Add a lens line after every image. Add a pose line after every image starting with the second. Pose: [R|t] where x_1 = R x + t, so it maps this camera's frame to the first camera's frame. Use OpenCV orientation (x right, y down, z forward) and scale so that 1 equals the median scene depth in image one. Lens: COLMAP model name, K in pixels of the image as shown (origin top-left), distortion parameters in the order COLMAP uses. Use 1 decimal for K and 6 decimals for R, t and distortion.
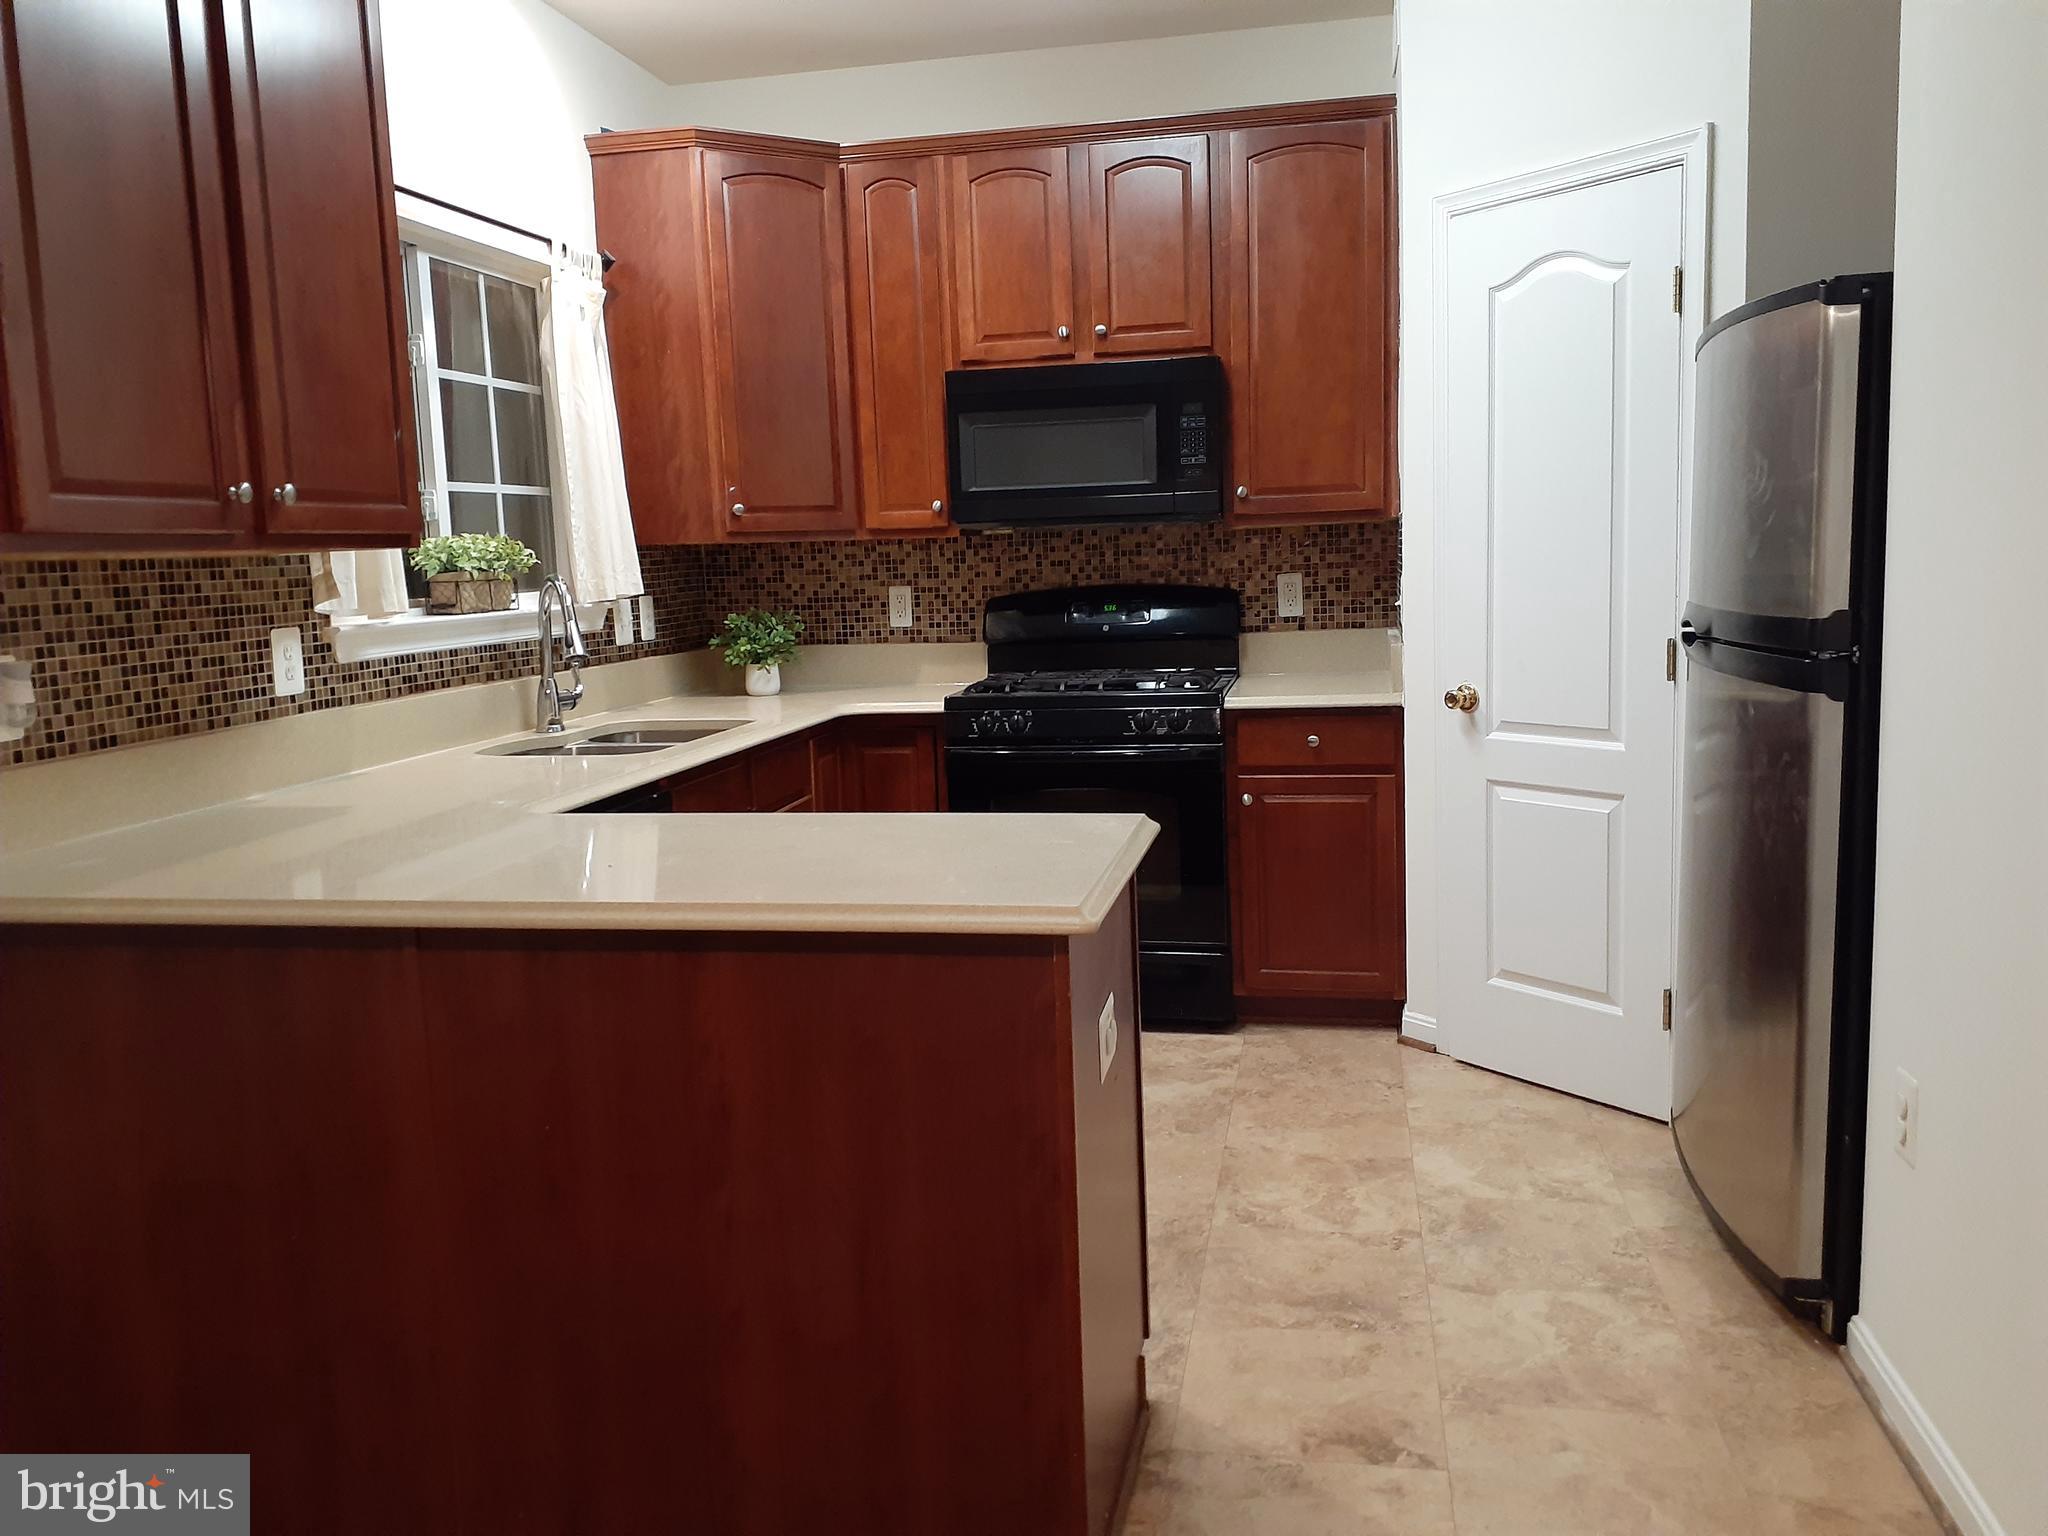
lens RADIAL K [[1606.9, 0, 1024.0], [0, 1606.9, 768.0], [0, 0, 1]] dist [0.005043, -0.118147]
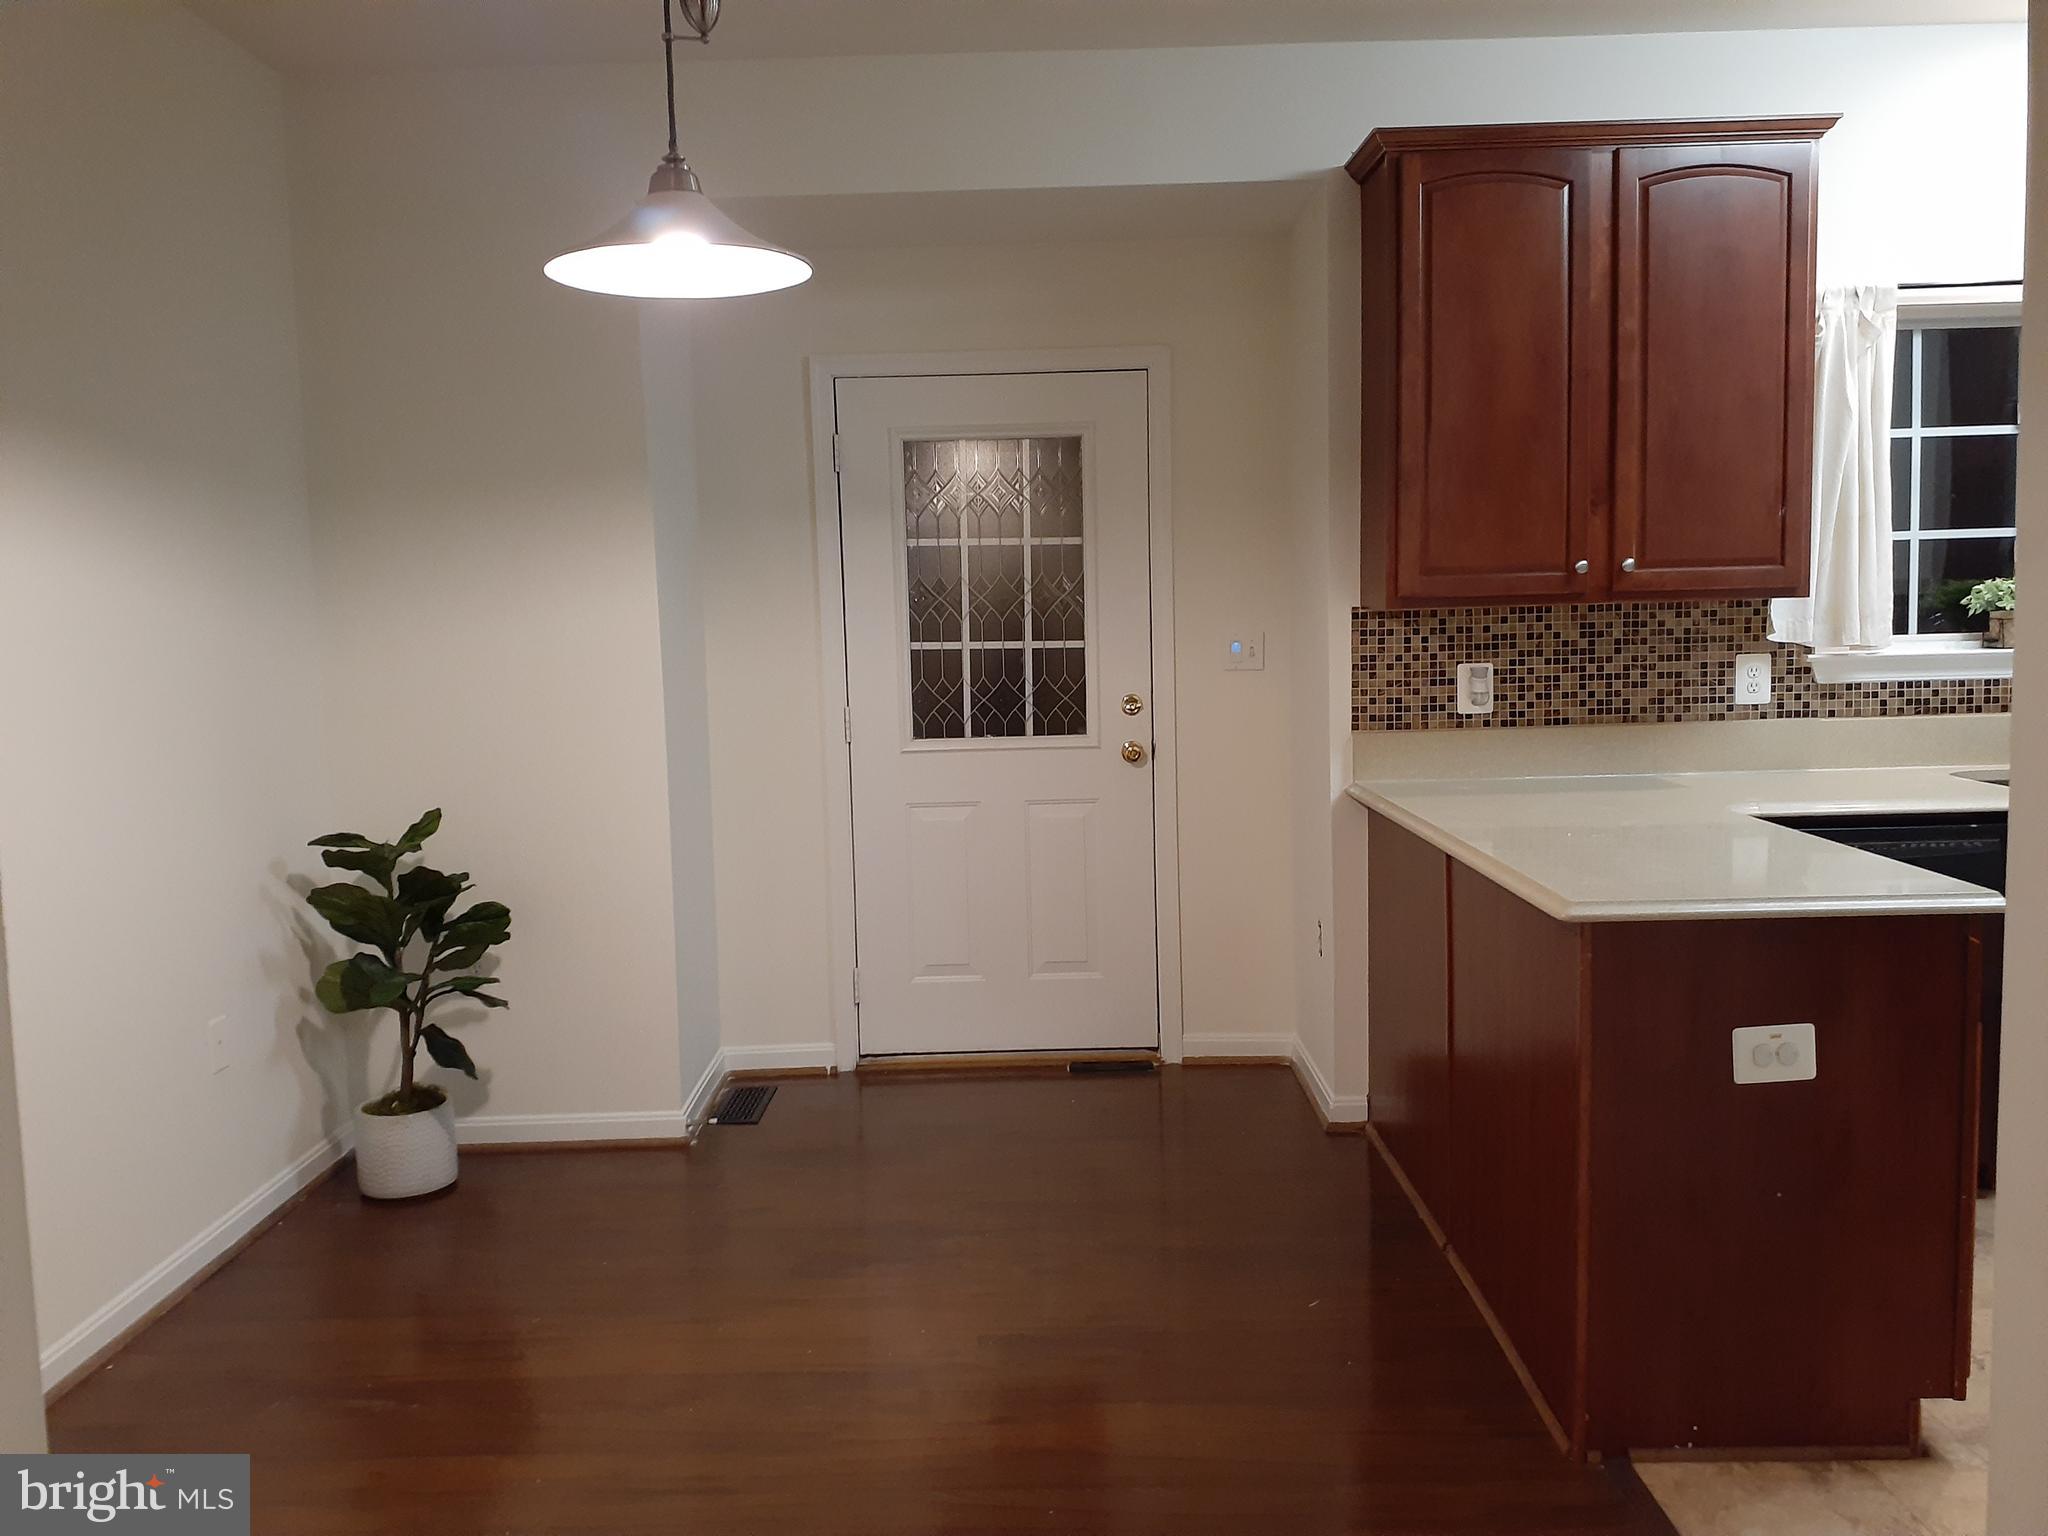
lens RADIAL K [[1599.5, 0, 1024.0], [0, 1599.5, 768.0], [0, 0, 1]] dist [0.148030, -0.270122]
pose [[0.169383, 0.122754, -0.977876, 0.741978], [-0.111989, 0.988184, 0.104650, -0.064496], [0.979167, 0.091786, 0.181129, 0.158480]]
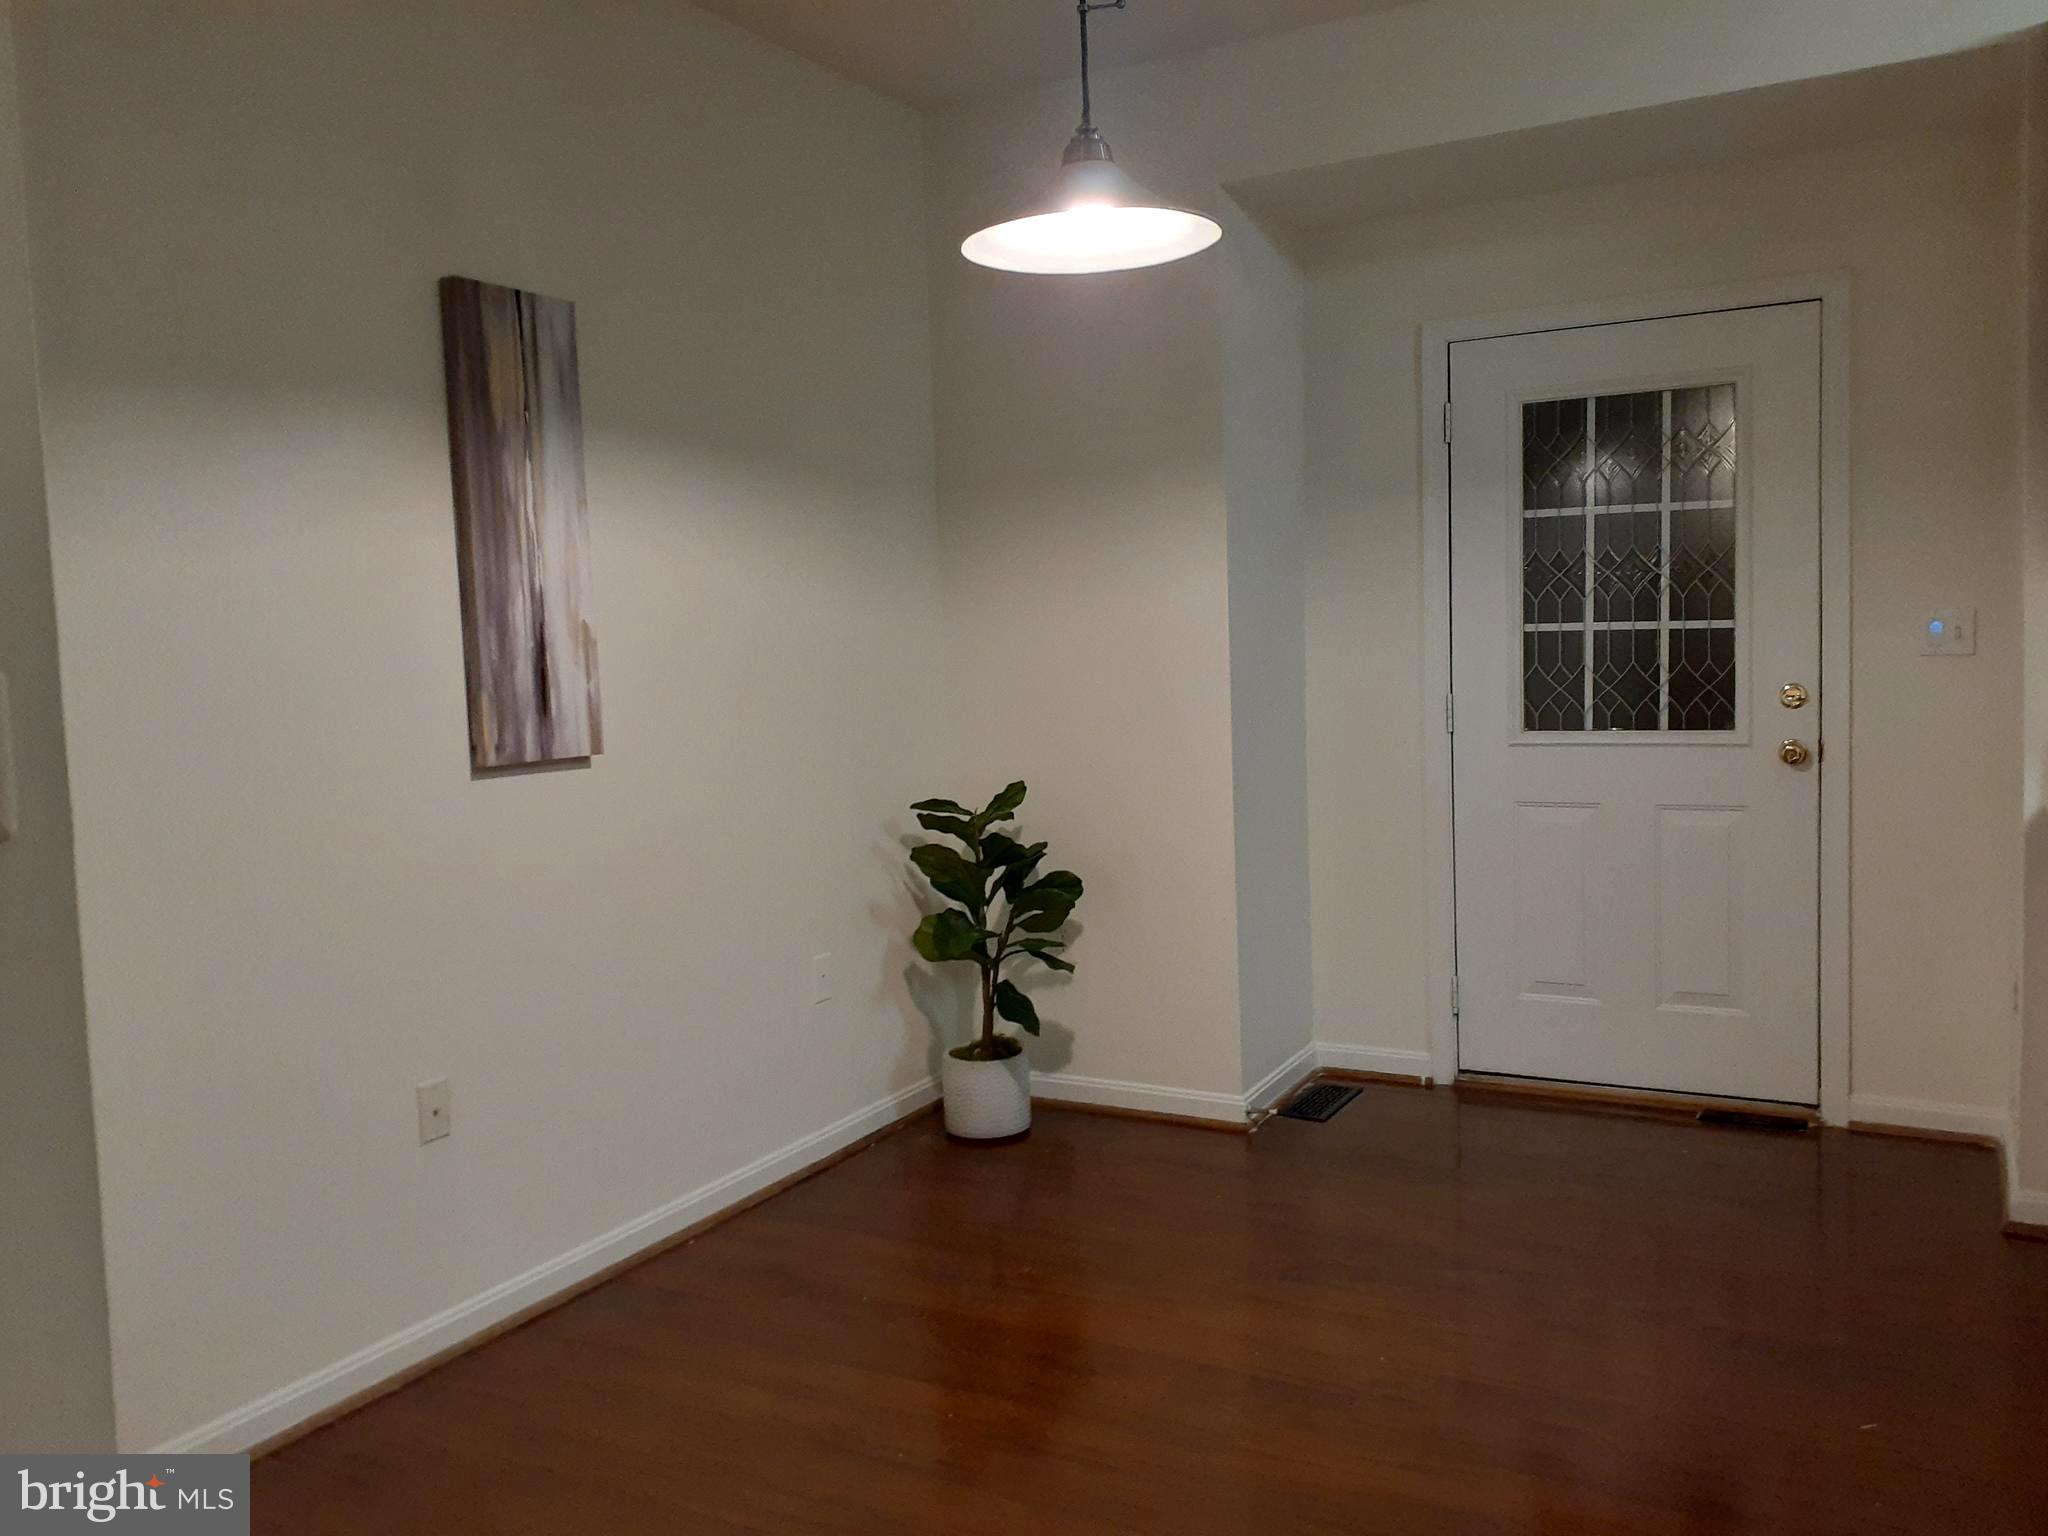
lens RADIAL K [[1613.5, 0, 1024.0], [0, 1613.5, 768.0], [0, 0, 1]] dist [0.146394, -0.354341]
pose [[-0.328179, 0.116476, -0.937407, 0.699922], [-0.083647, 0.984887, 0.151660, -0.066142], [0.940905, 0.128183, -0.313476, 0.366557]]
